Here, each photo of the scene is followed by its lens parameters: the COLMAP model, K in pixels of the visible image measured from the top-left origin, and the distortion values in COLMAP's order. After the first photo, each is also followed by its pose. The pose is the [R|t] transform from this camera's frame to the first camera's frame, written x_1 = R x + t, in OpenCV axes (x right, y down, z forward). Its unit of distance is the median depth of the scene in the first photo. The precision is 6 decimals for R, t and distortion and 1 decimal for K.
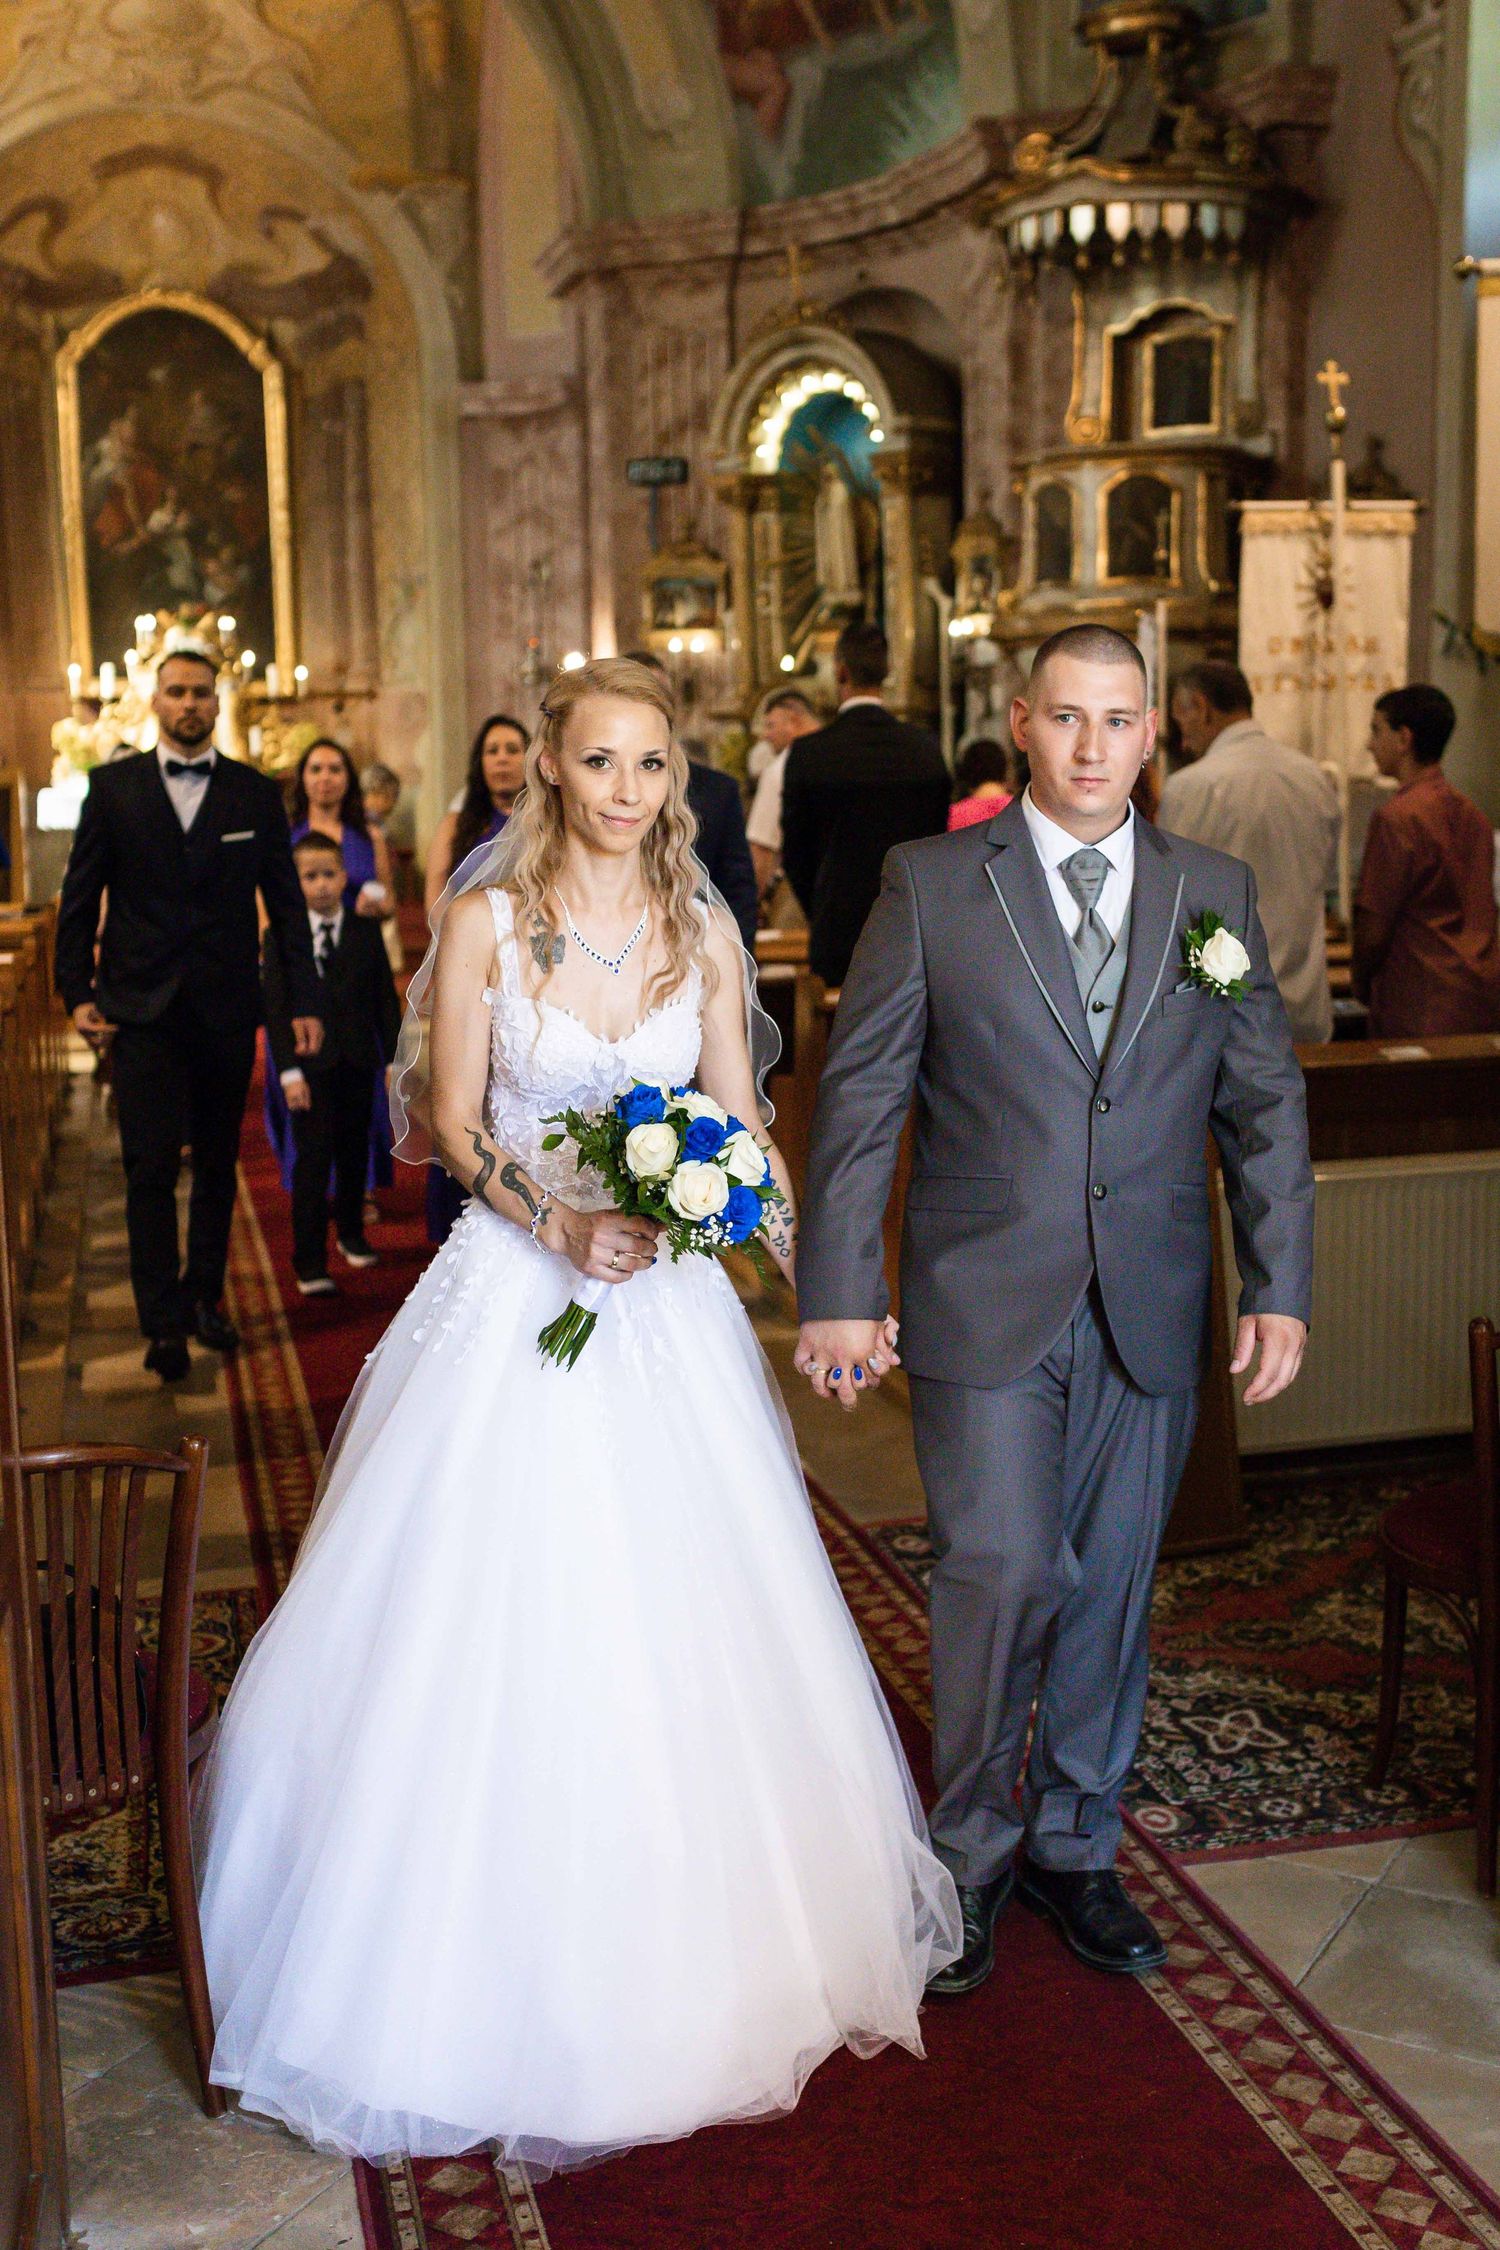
lens RADIAL K [[2204.8, 0, 752.2], [0, 2204.8, 1122.8], [0, 0, 1]] dist [-0.034919, 0.000000]
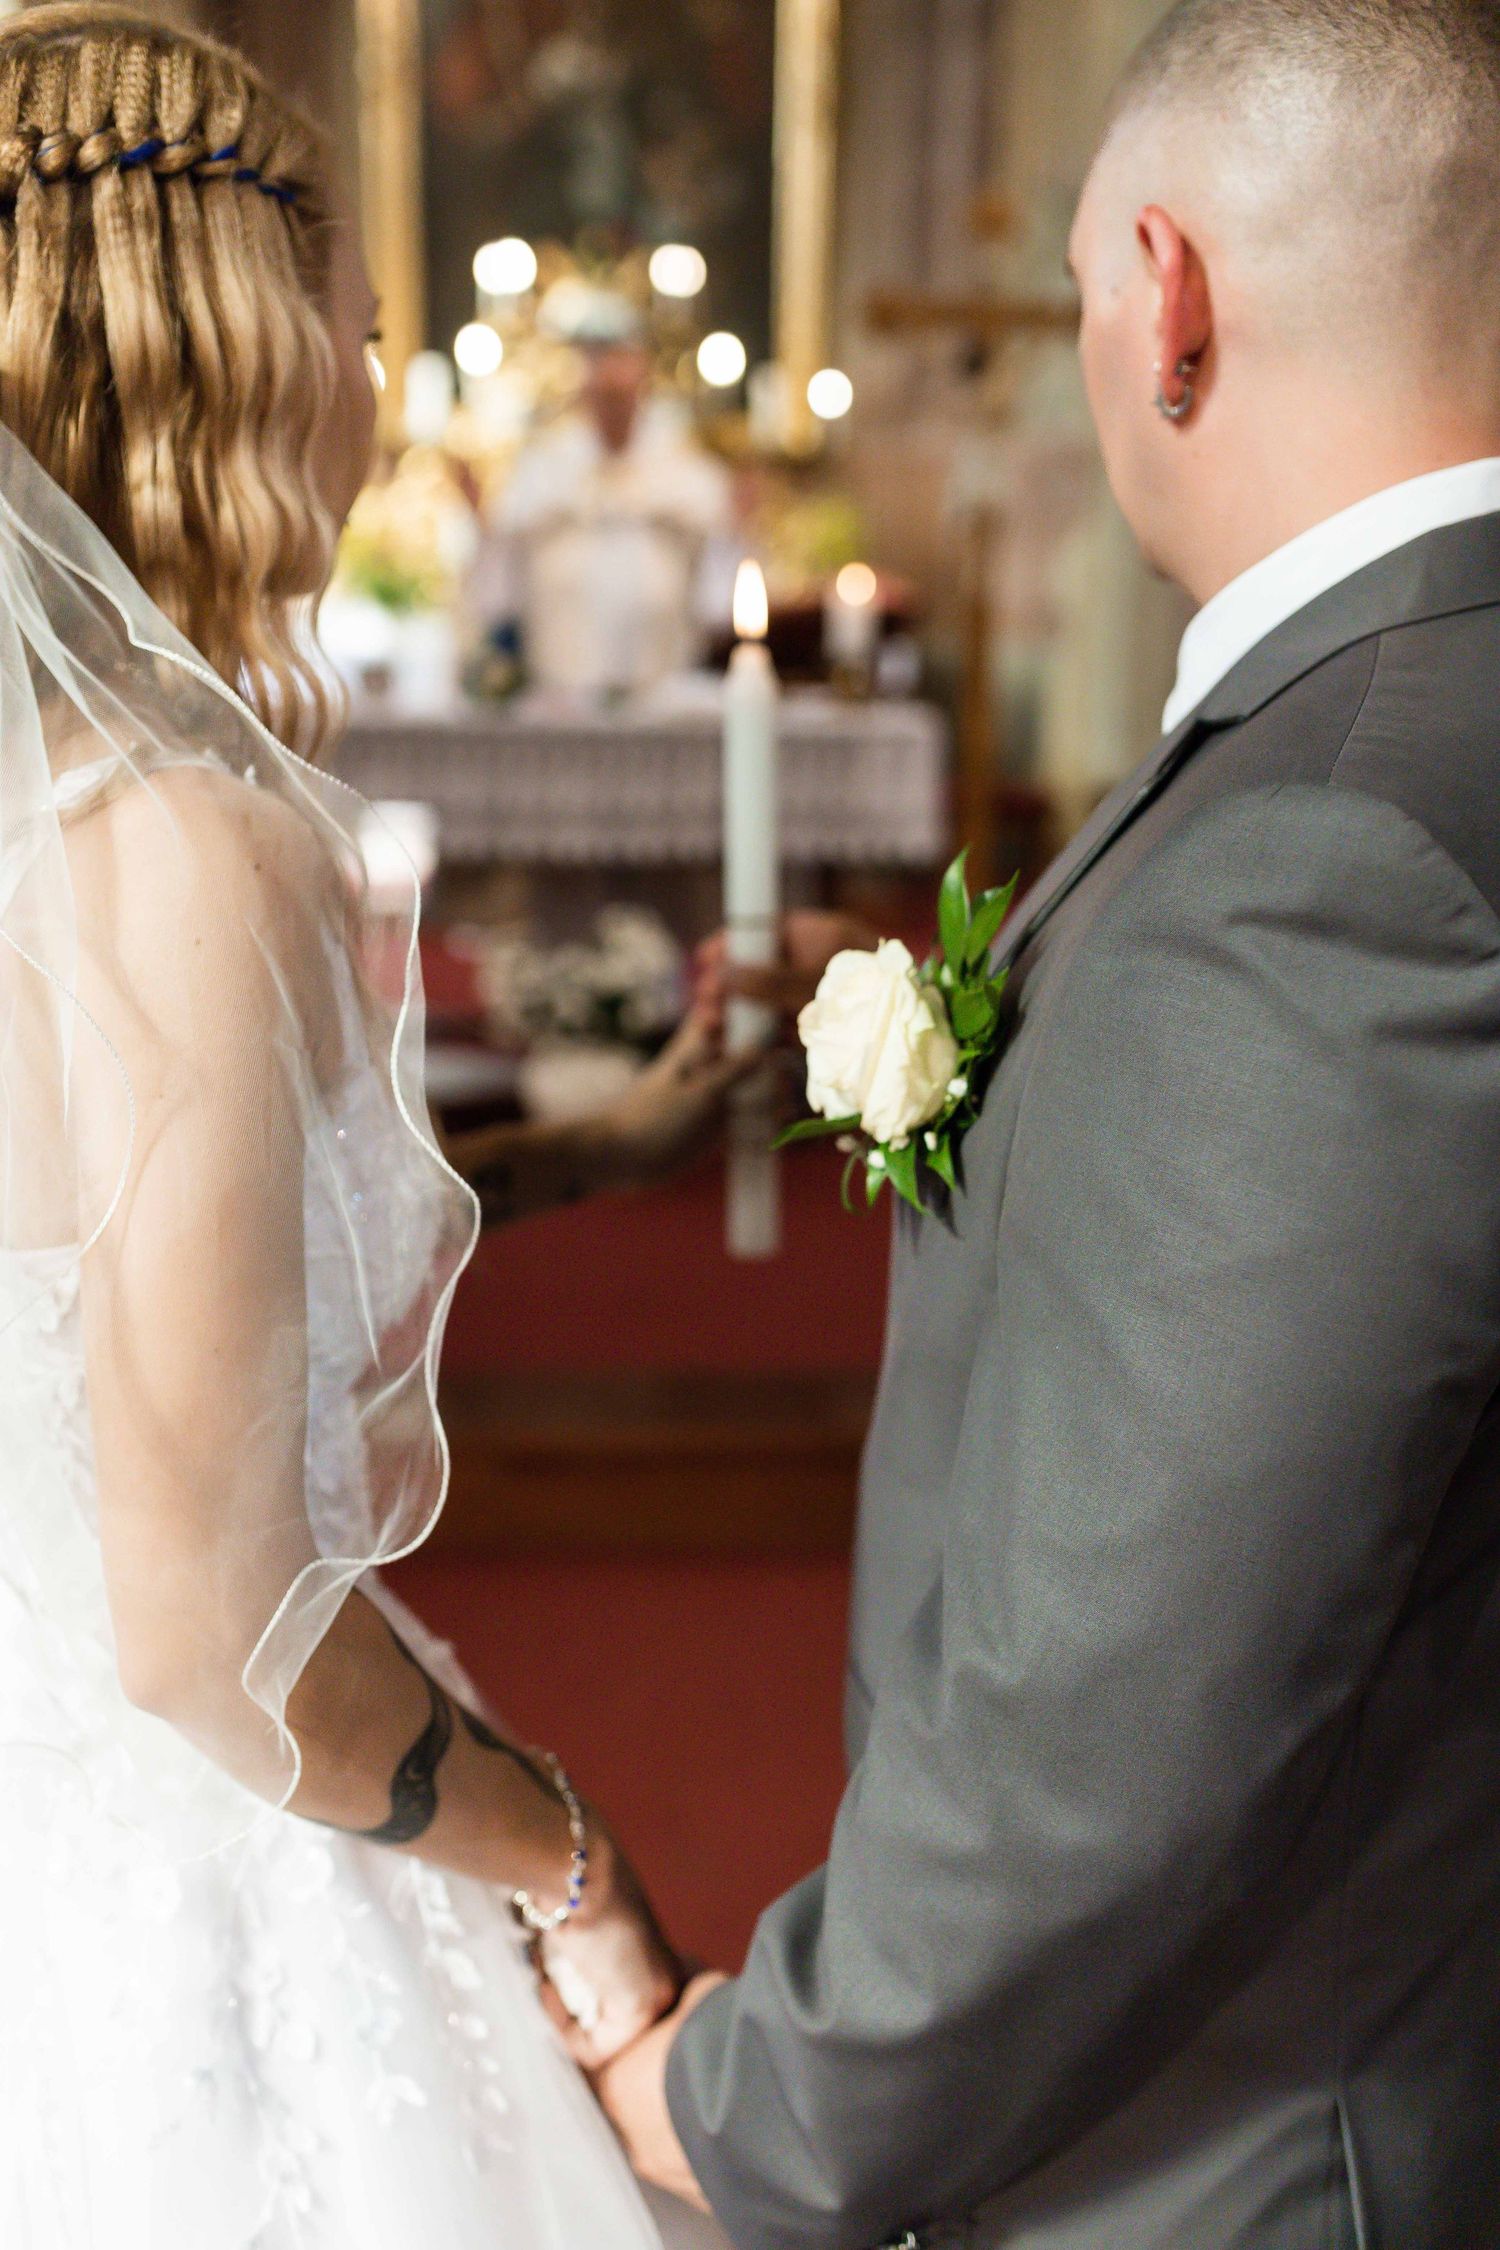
lens RADIAL K [[2204.8, 0, 748.6], [0, 2204.8, 1126.2], [0, 0, 1]] dist [-0.034919, 0.000000]
pose [[0.973478, 0.076650, -0.215556, -0.108772], [-0.061333, 0.995152, 0.076882, -0.082676], [0.220404, -0.061623, 0.973460, 0.526527]]
